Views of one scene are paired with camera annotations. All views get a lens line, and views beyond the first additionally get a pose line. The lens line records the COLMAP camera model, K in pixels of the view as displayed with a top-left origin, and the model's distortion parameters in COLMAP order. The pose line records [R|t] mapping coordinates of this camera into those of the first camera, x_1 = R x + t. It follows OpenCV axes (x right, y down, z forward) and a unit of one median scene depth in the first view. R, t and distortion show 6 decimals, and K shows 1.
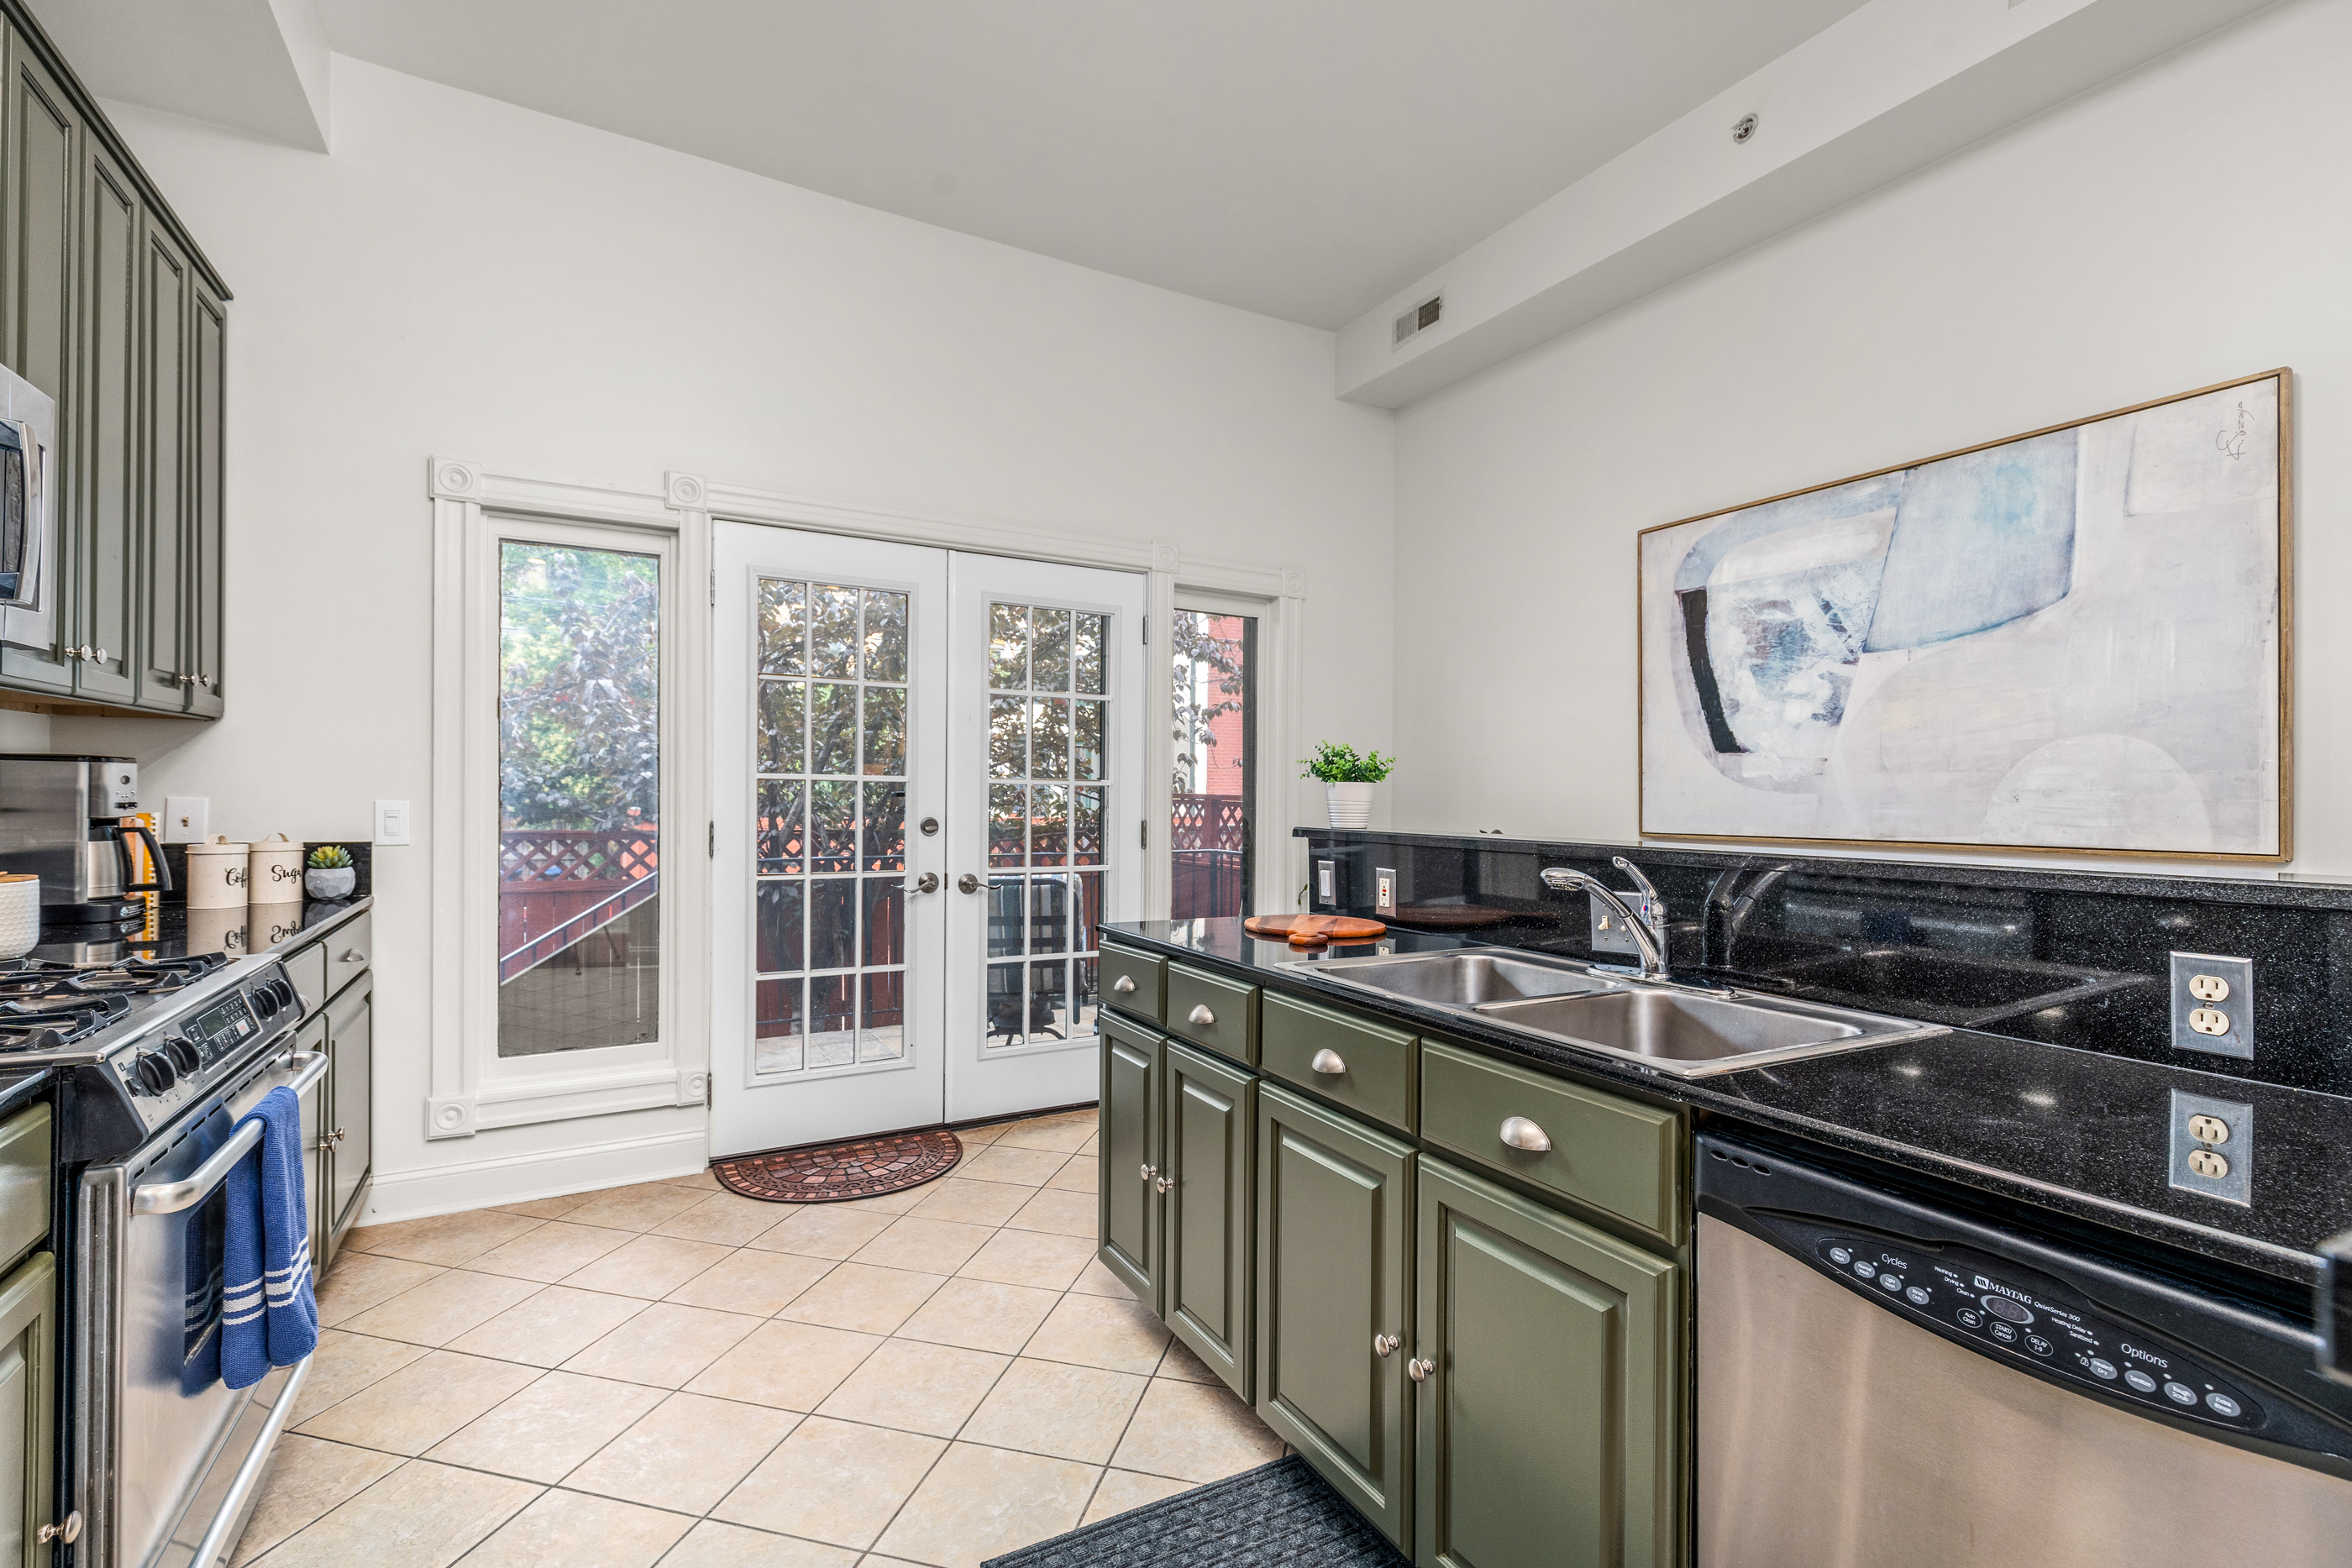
lens RADIAL K [[1062.3, 0, 1175.5], [0, 1062.3, 795.9], [0, 0, 1]] dist [0.004449, -0.000461]
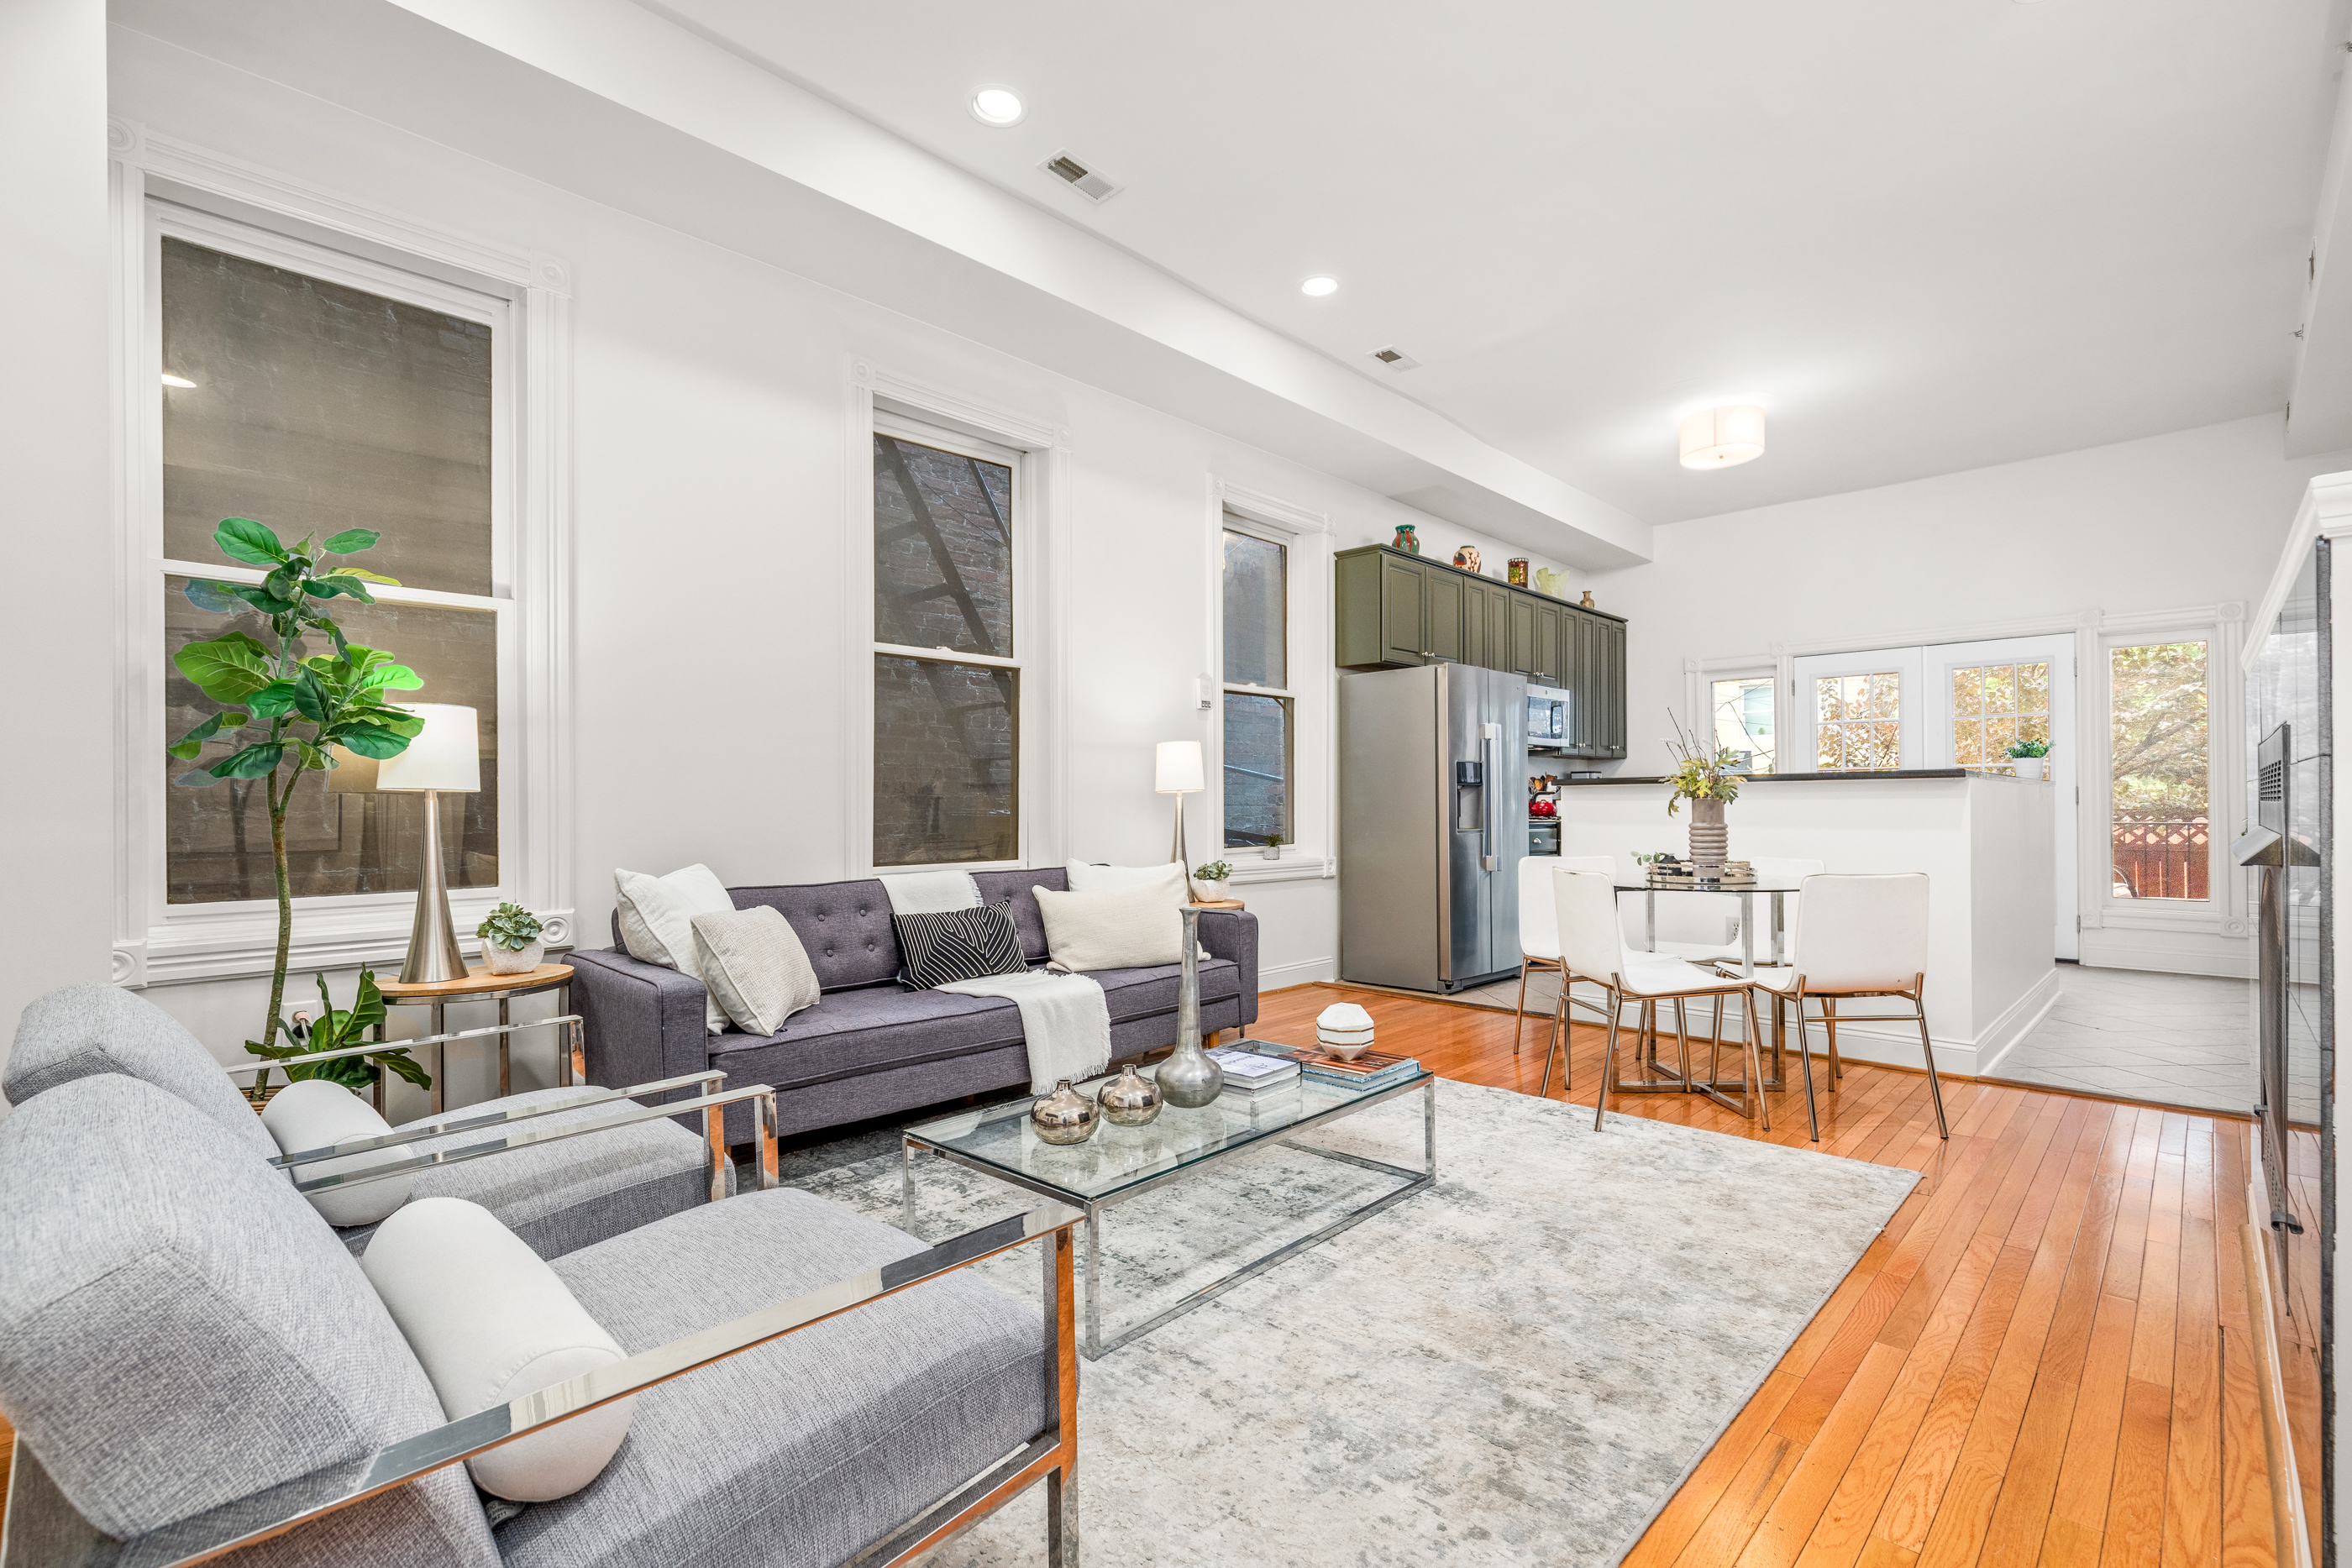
lens RADIAL K [[1062.3, 0, 1173.4], [0, 1062.3, 795.2], [0, 0, 1]] dist [0.004449, -0.000461]
pose [[0.298001, -0.023153, -0.954285, 1.514925], [0.004667, 0.999729, -0.022798, 0.091244], [0.954554, 0.002340, 0.298028, -1.057117]]
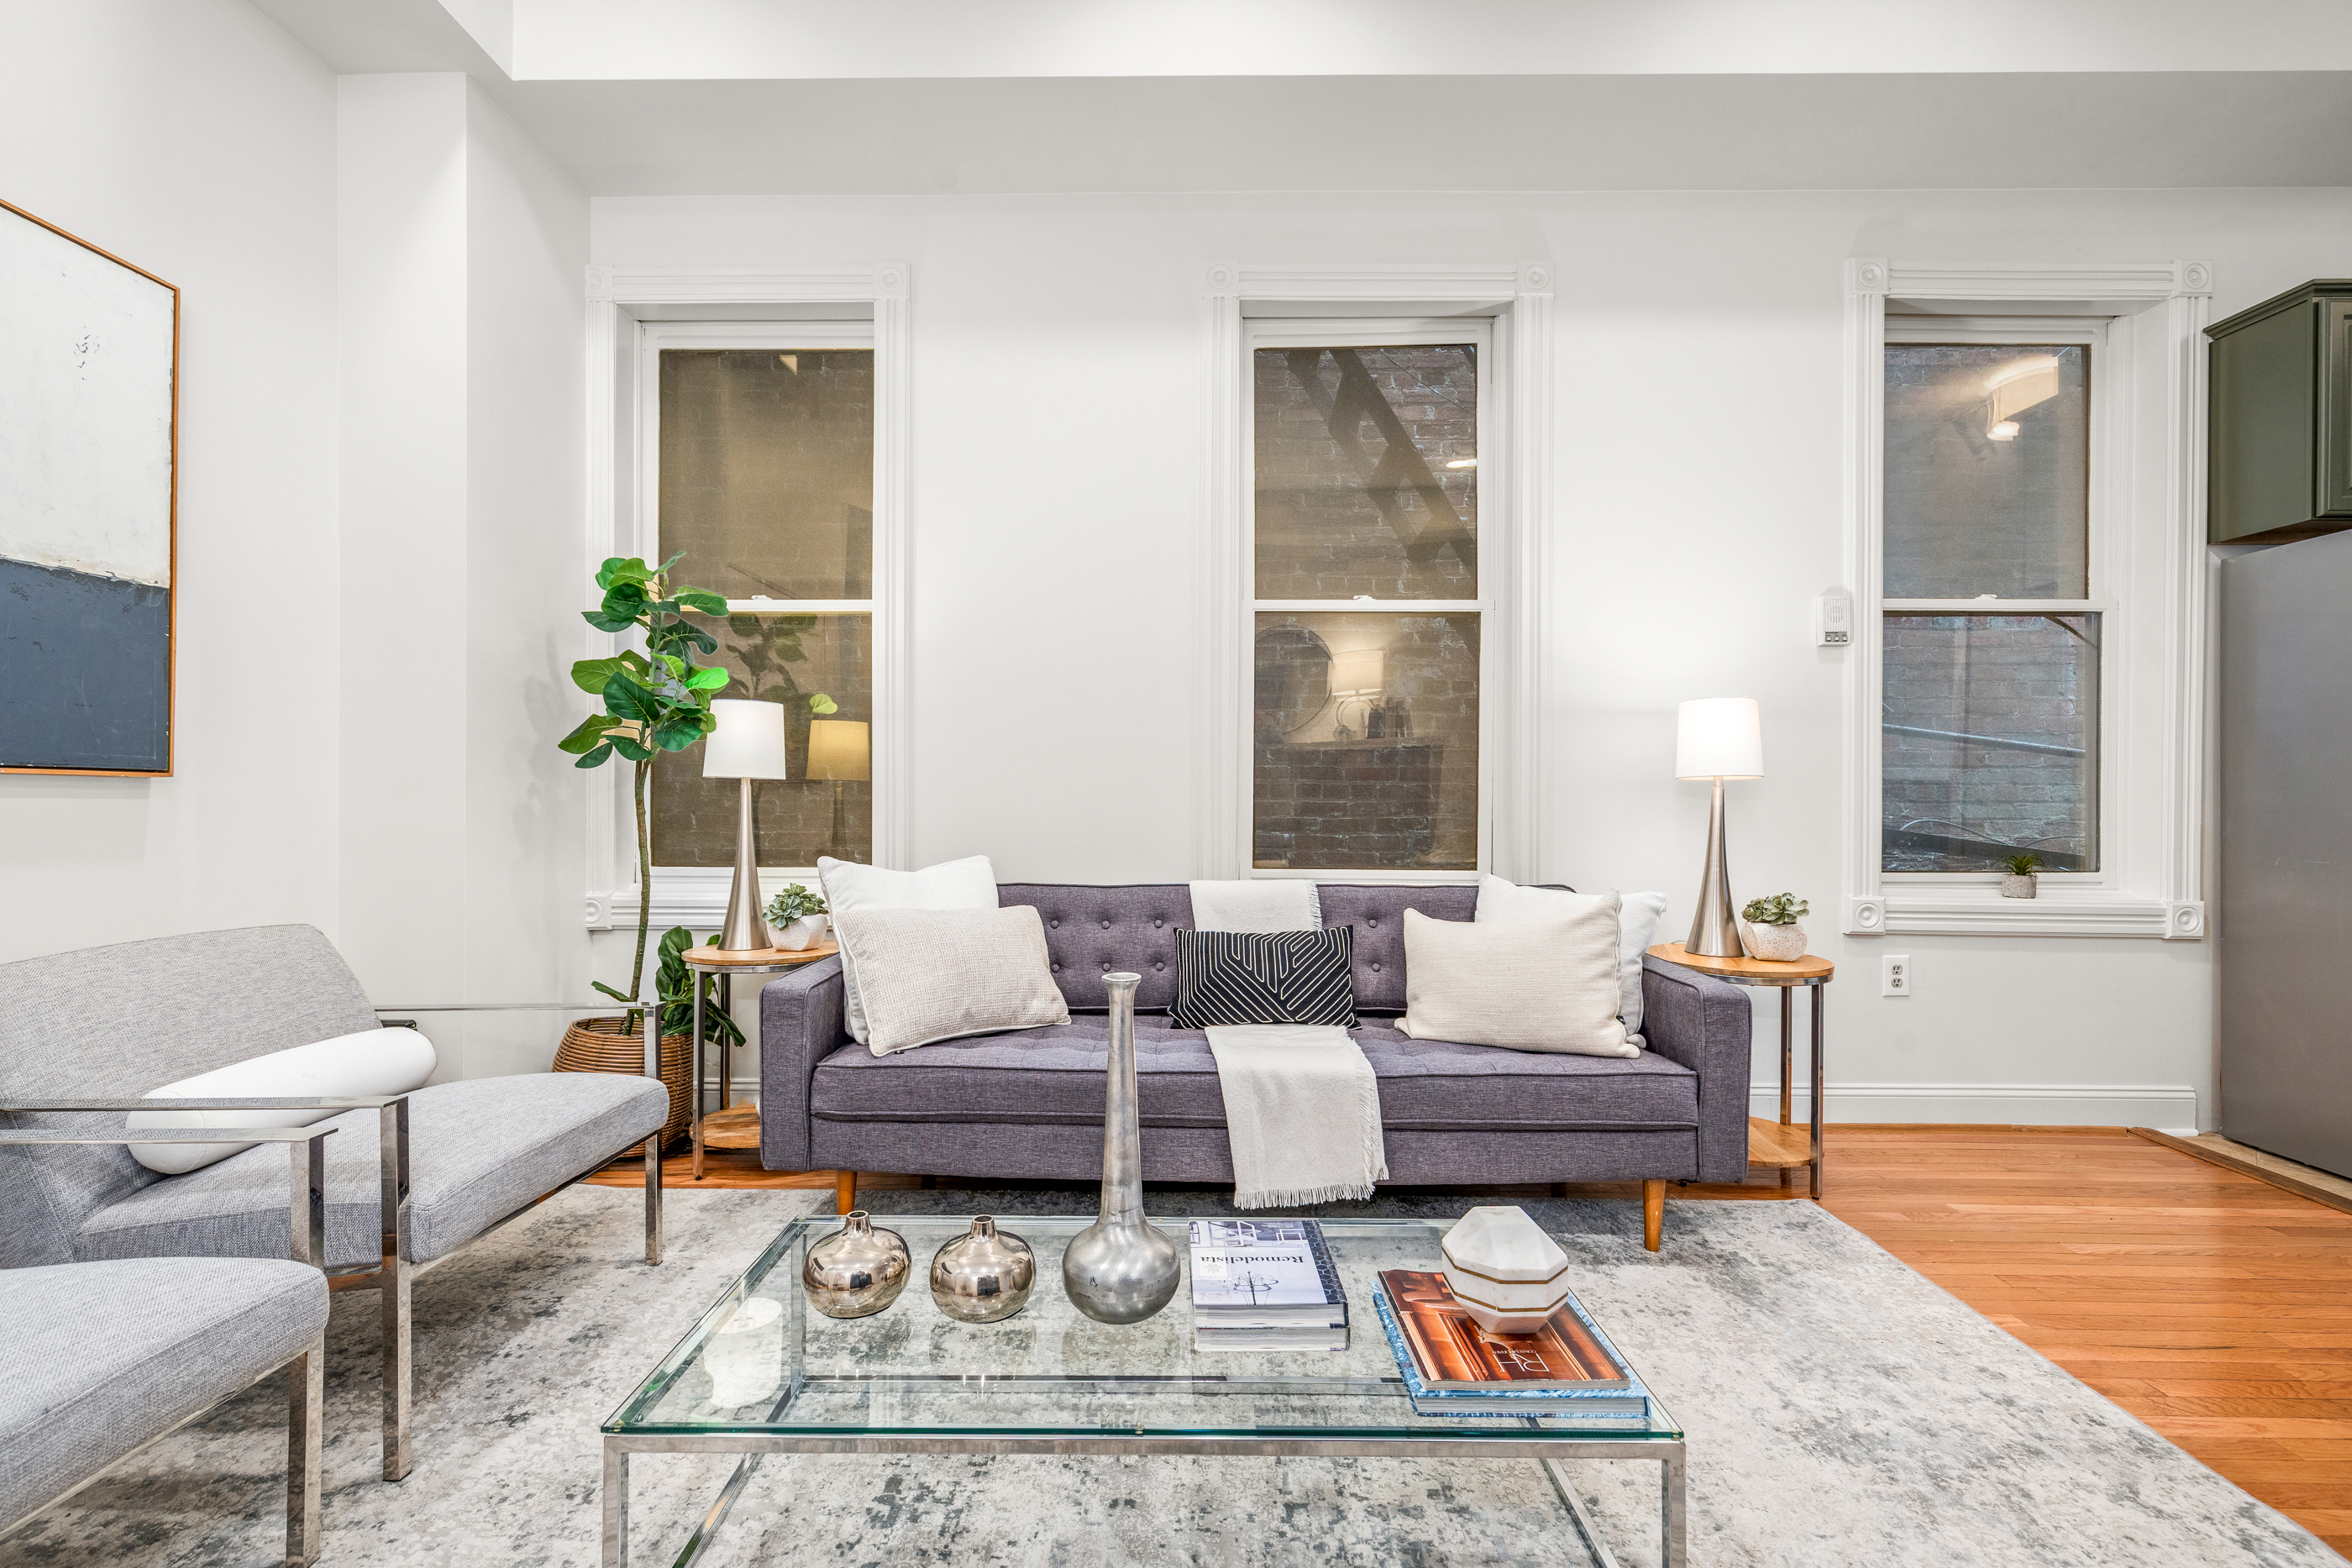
lens RADIAL K [[1062.3, 0, 1173.4], [0, 1062.3, 787.0], [0, 0, 1]] dist [0.004449, -0.000461]
pose [[-0.495366, -0.021728, -0.868412, 1.131974], [-0.016234, 0.999744, -0.015754, 0.081977], [0.868532, 0.006293, -0.495592, -0.532881]]
